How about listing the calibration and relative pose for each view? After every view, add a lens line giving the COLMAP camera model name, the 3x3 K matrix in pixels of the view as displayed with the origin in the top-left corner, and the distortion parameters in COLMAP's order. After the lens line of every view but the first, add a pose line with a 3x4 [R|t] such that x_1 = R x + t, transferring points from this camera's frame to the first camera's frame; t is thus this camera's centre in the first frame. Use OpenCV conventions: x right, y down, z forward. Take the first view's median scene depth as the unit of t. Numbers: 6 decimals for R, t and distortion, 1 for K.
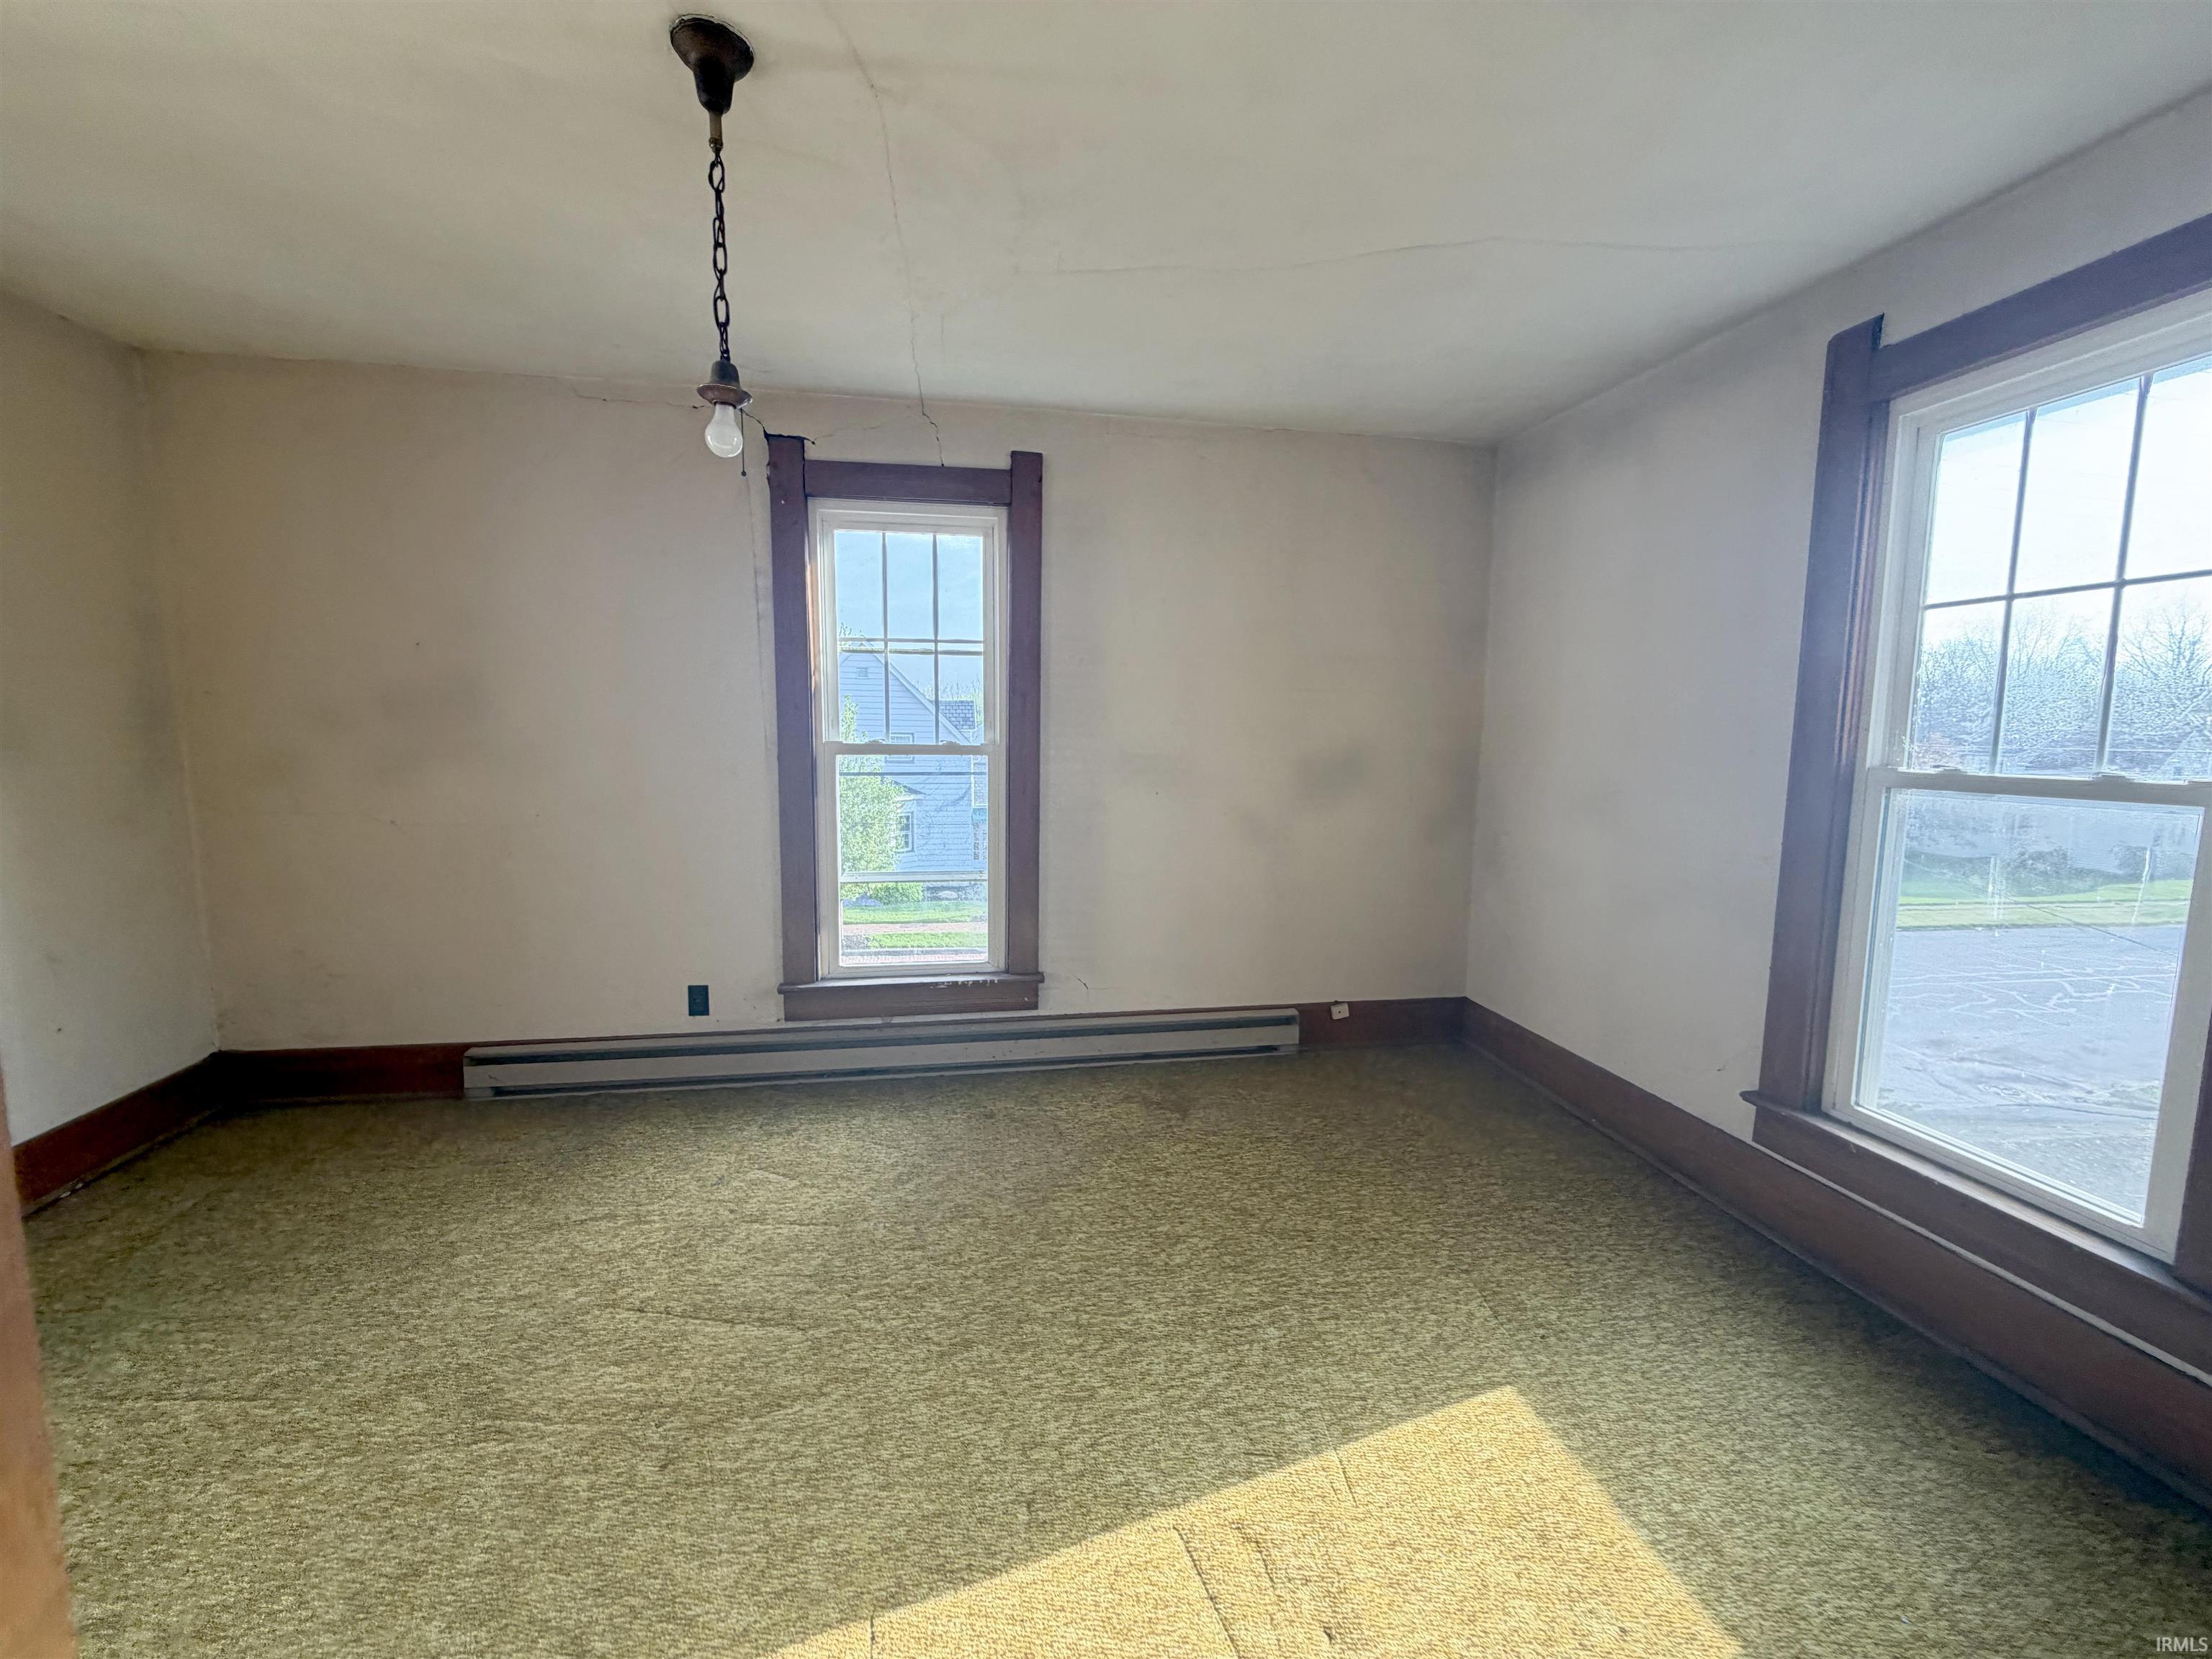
lens RADIAL K [[893.8, 0, 1098.6], [0, 893.8, 831.3], [0, 0, 1]] dist [0.011309, 0.000052]
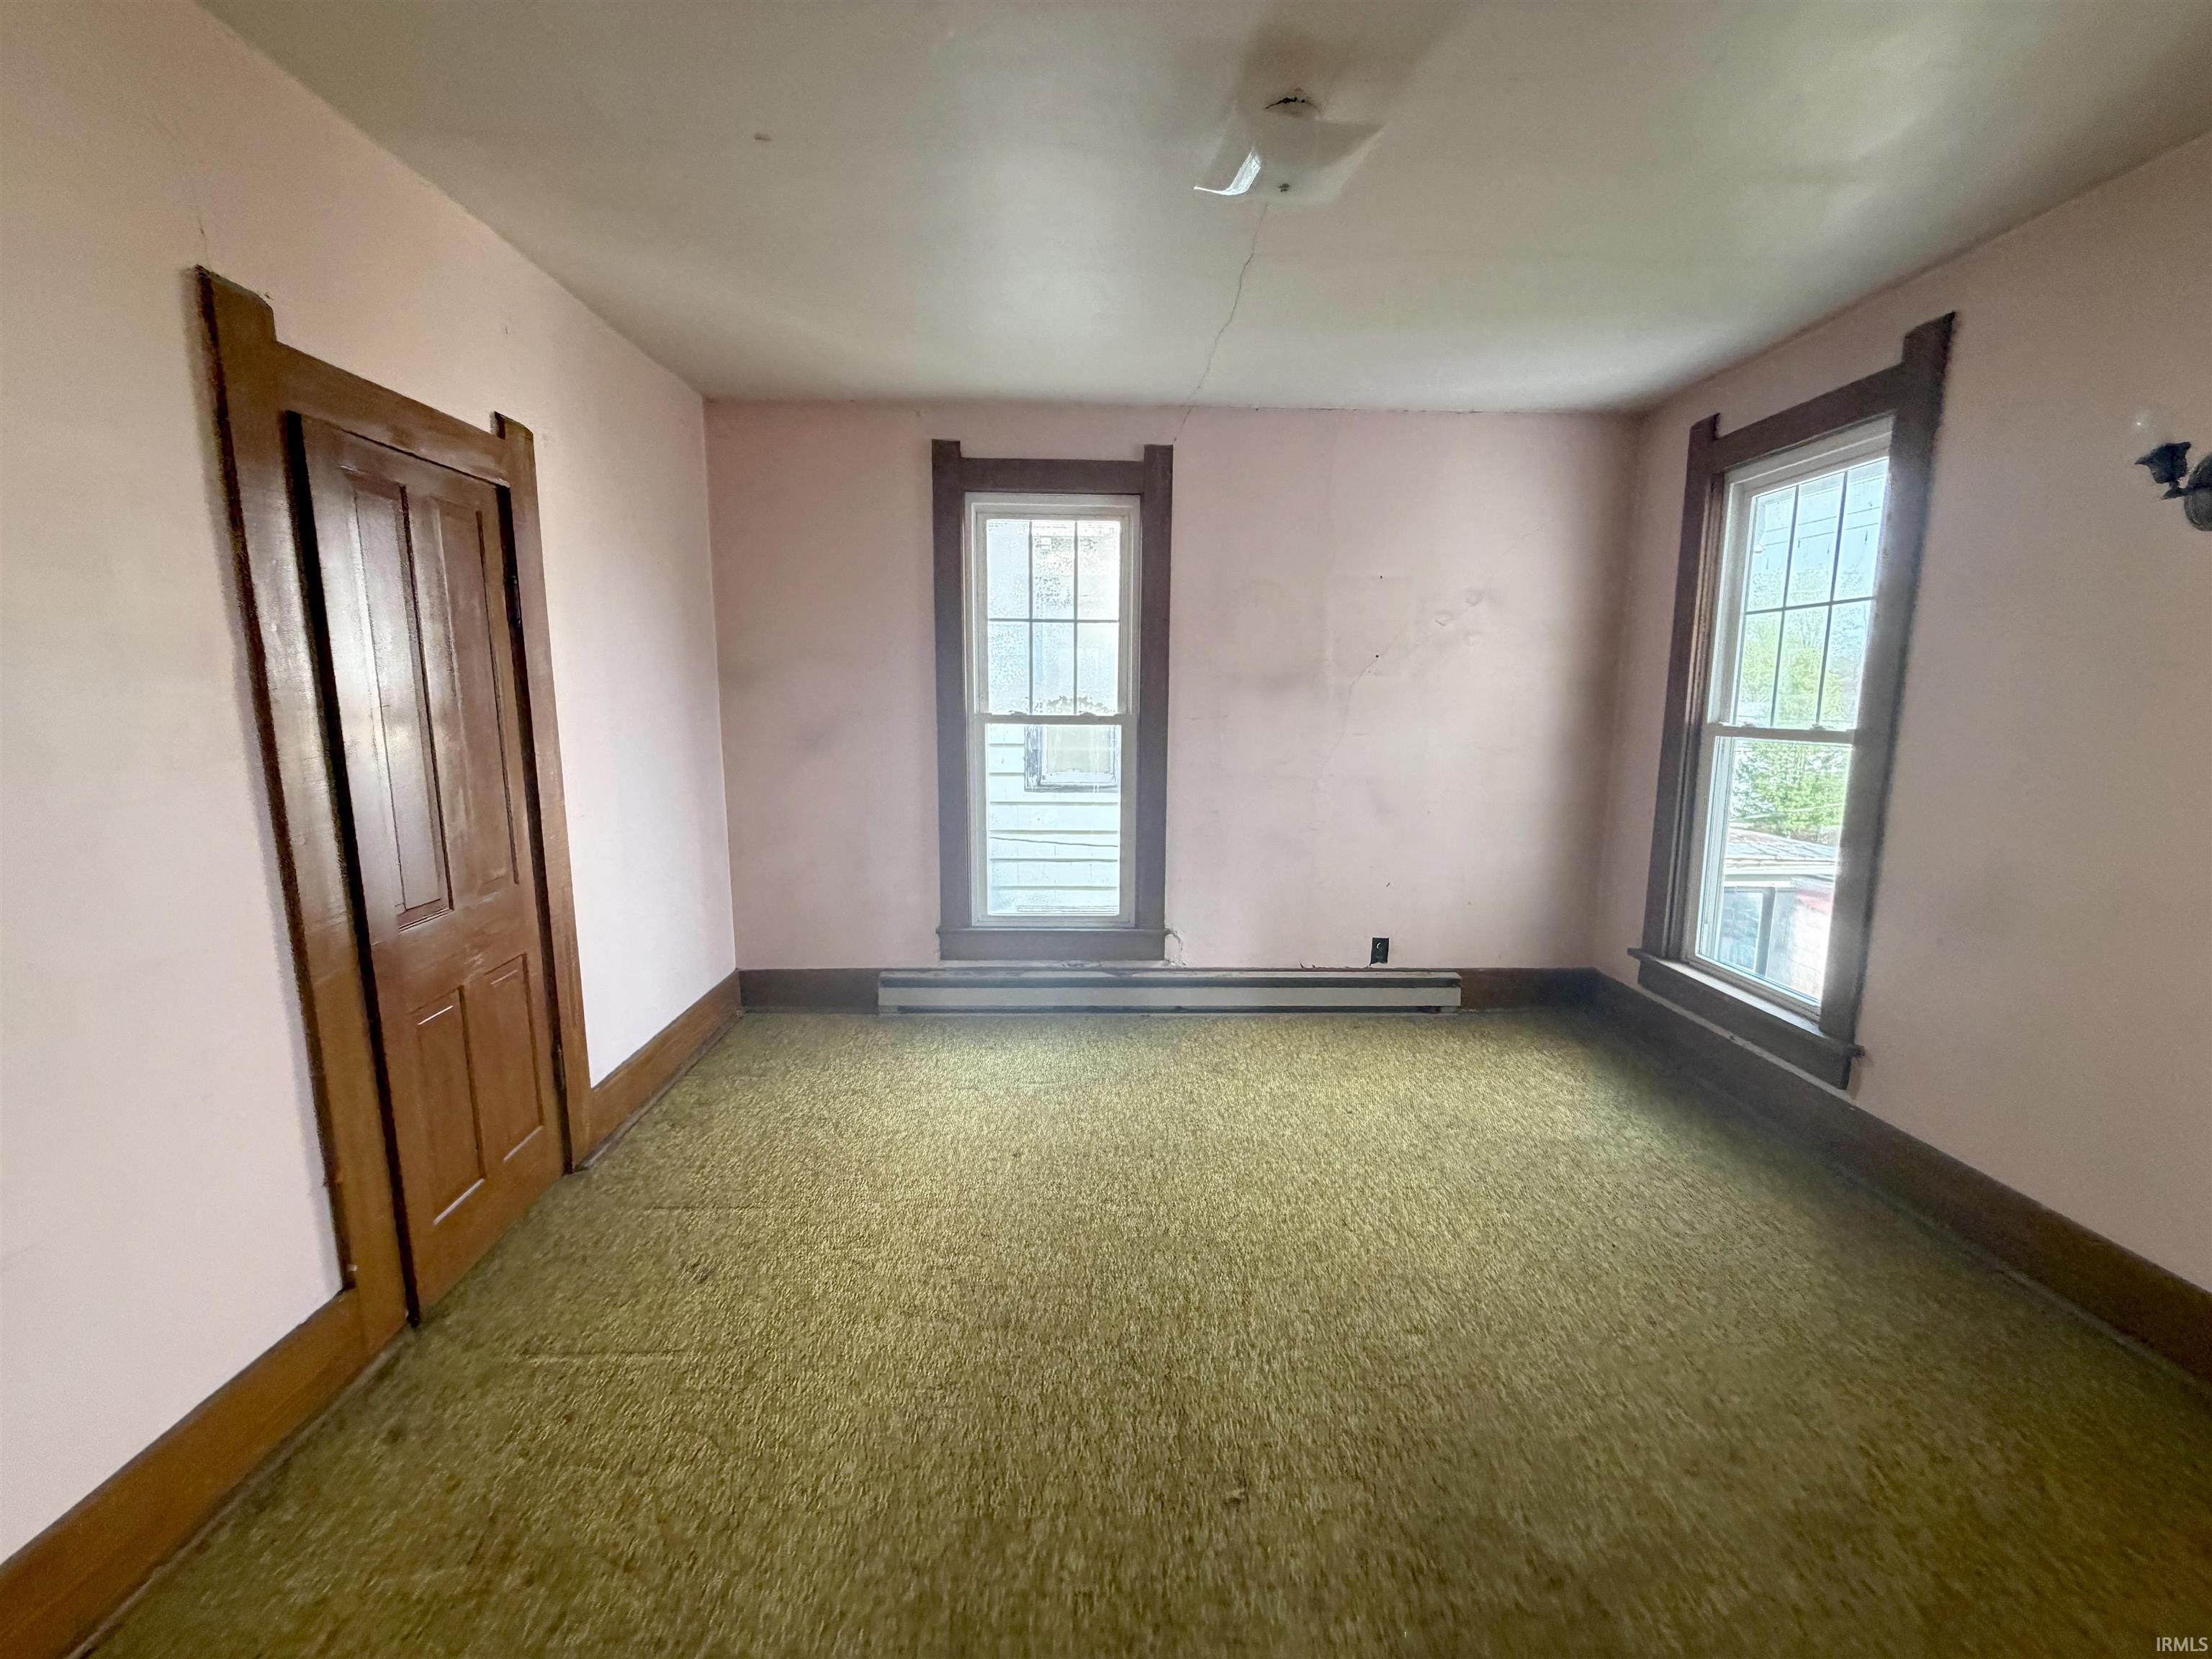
lens RADIAL K [[893.8, 0, 1098.6], [0, 893.8, 831.3], [0, 0, 1]] dist [0.011309, 0.000052]
pose [[0.988758, 0.015605, -0.148708, 0.016830], [-0.010671, 0.999368, 0.033921, 0.011958], [0.149143, -0.031953, 0.988299, -0.108361]]
